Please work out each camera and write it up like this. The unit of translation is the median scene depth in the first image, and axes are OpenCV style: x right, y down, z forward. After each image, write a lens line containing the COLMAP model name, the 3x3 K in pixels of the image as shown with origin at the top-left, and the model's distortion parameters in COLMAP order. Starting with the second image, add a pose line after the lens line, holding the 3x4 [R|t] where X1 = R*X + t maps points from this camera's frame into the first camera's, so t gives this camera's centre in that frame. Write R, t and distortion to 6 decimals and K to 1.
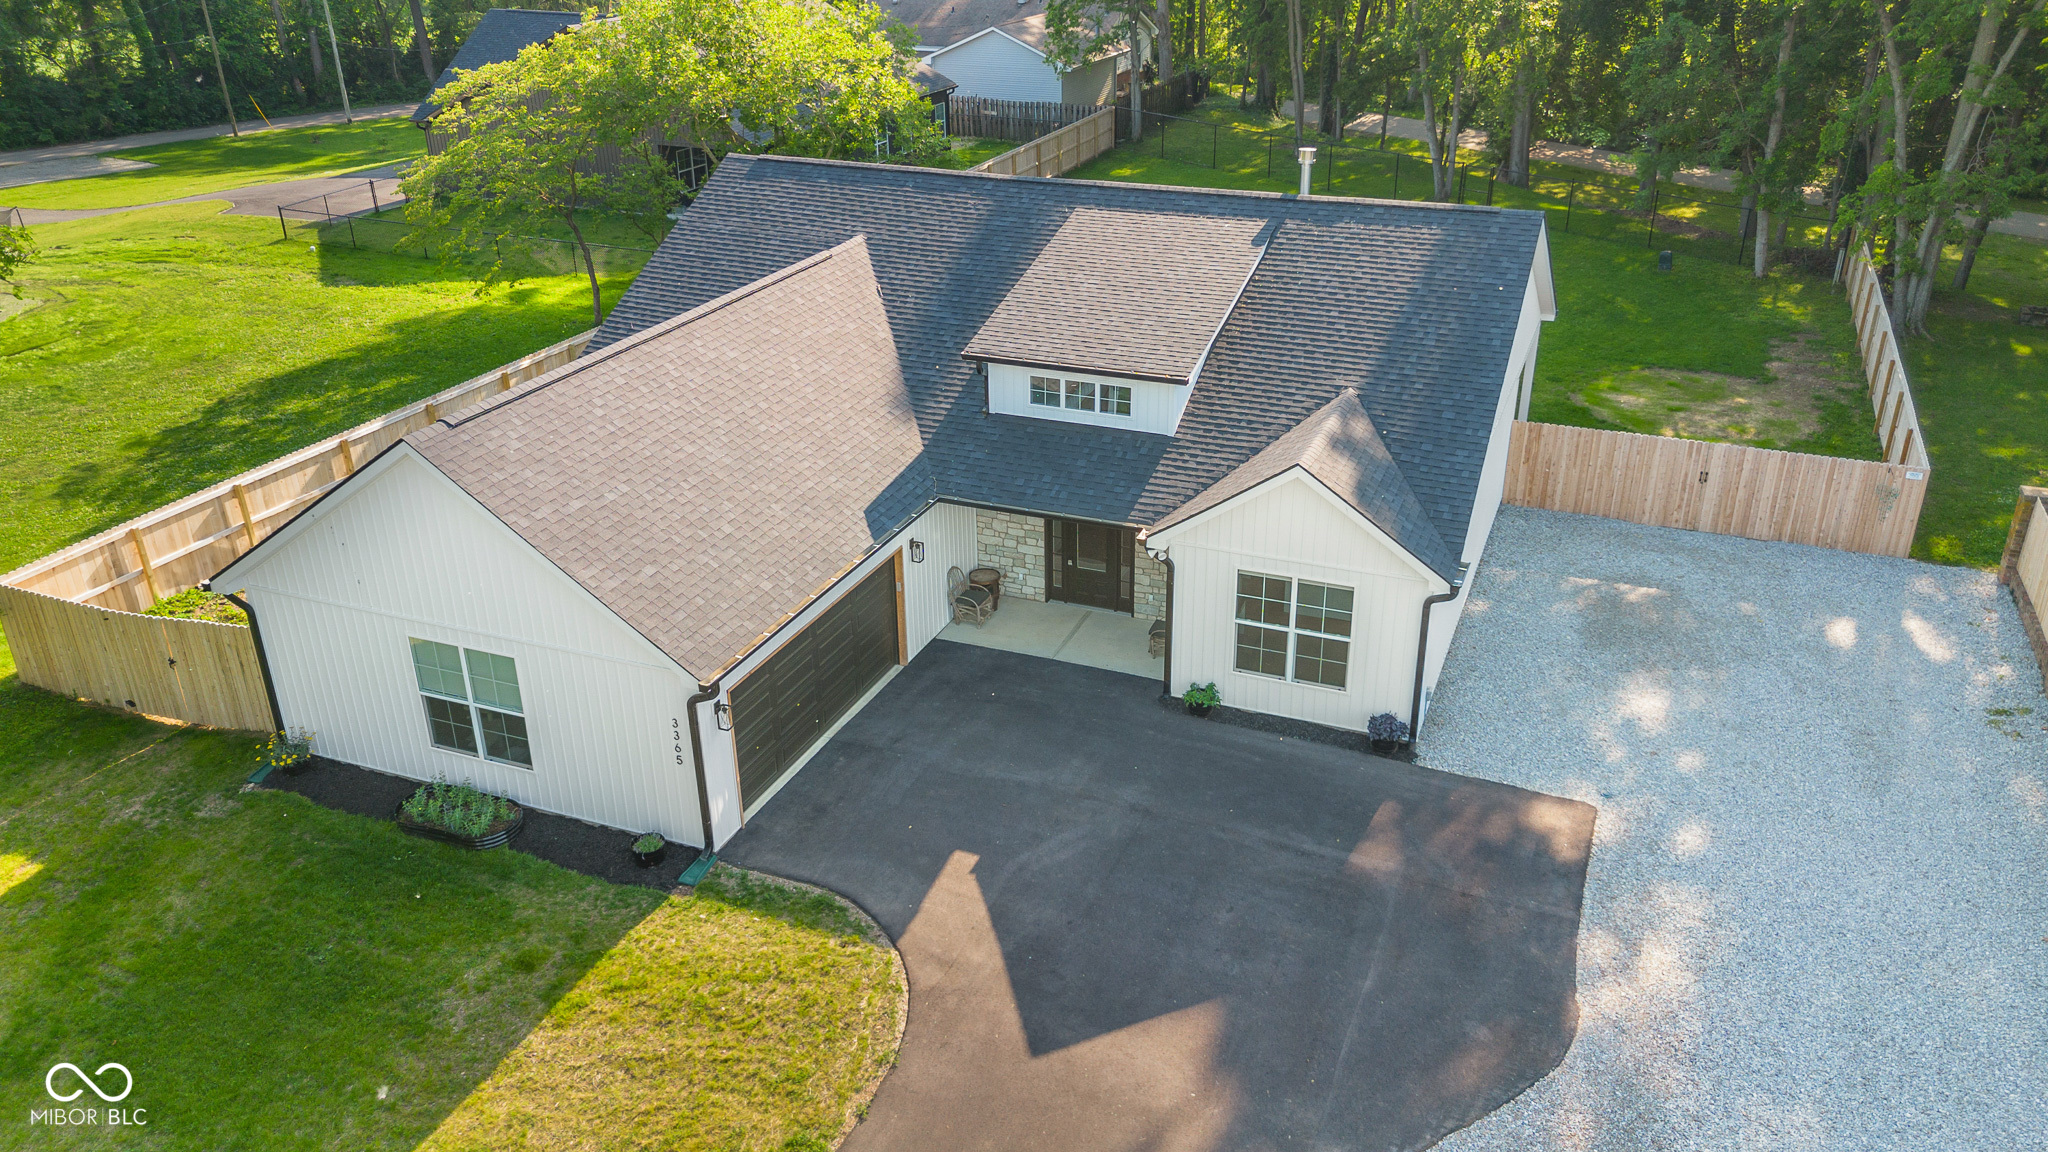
lens RADIAL K [[1496.1, 0, 1024.0], [0, 1496.1, 576.0], [0, 0, 1]] dist [0.008606, -0.000638]
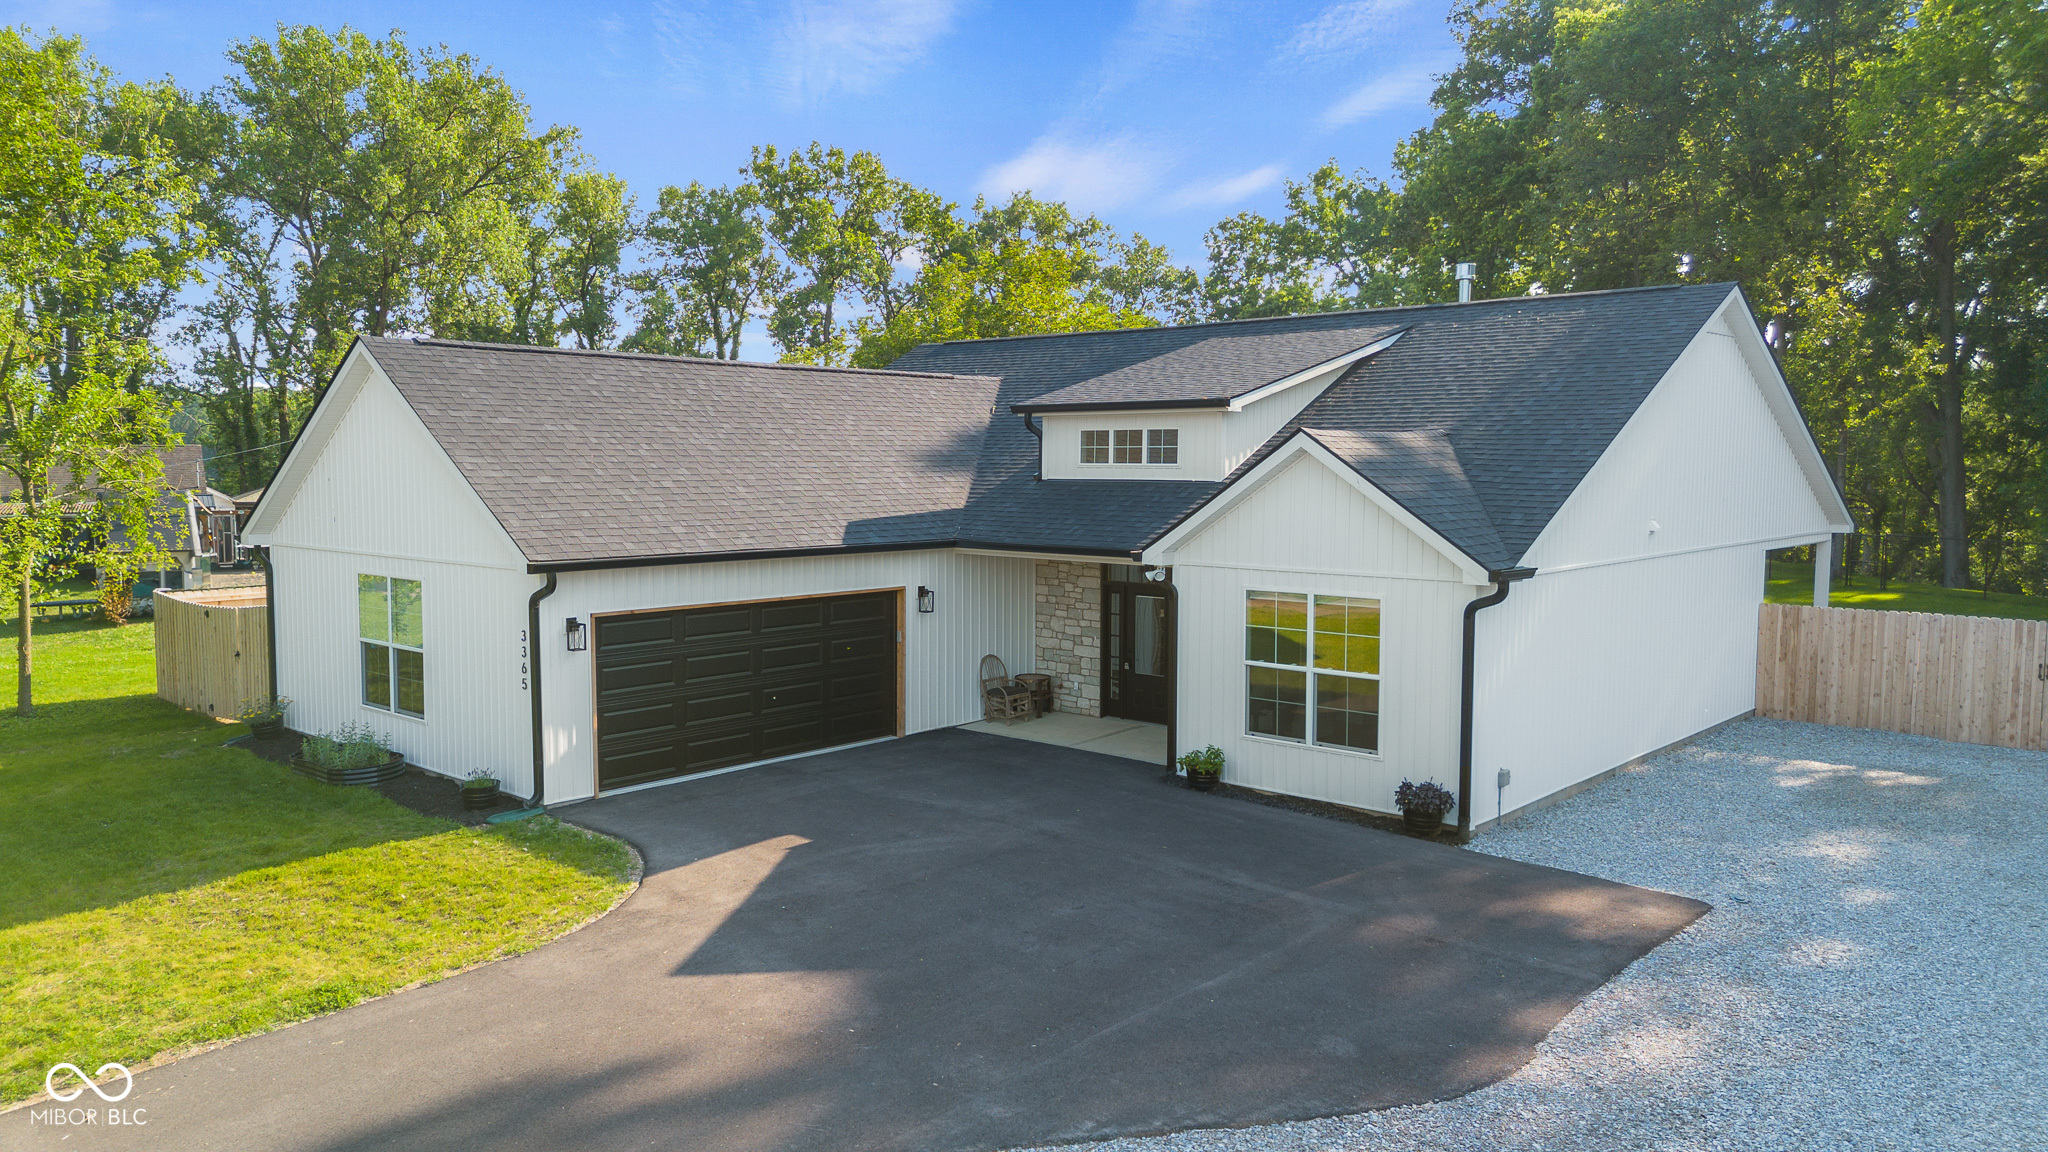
lens RADIAL K [[1429.5, 0, 1001.5], [0, 1429.5, 576.4], [0, 0, 1]] dist [0.024107, -0.005196]
pose [[0.939497, 0.043636, -0.339766, 0.273726], [-0.161519, 0.931105, -0.327040, 0.254457], [0.302087, 0.362132, 0.881819, 0.275656]]
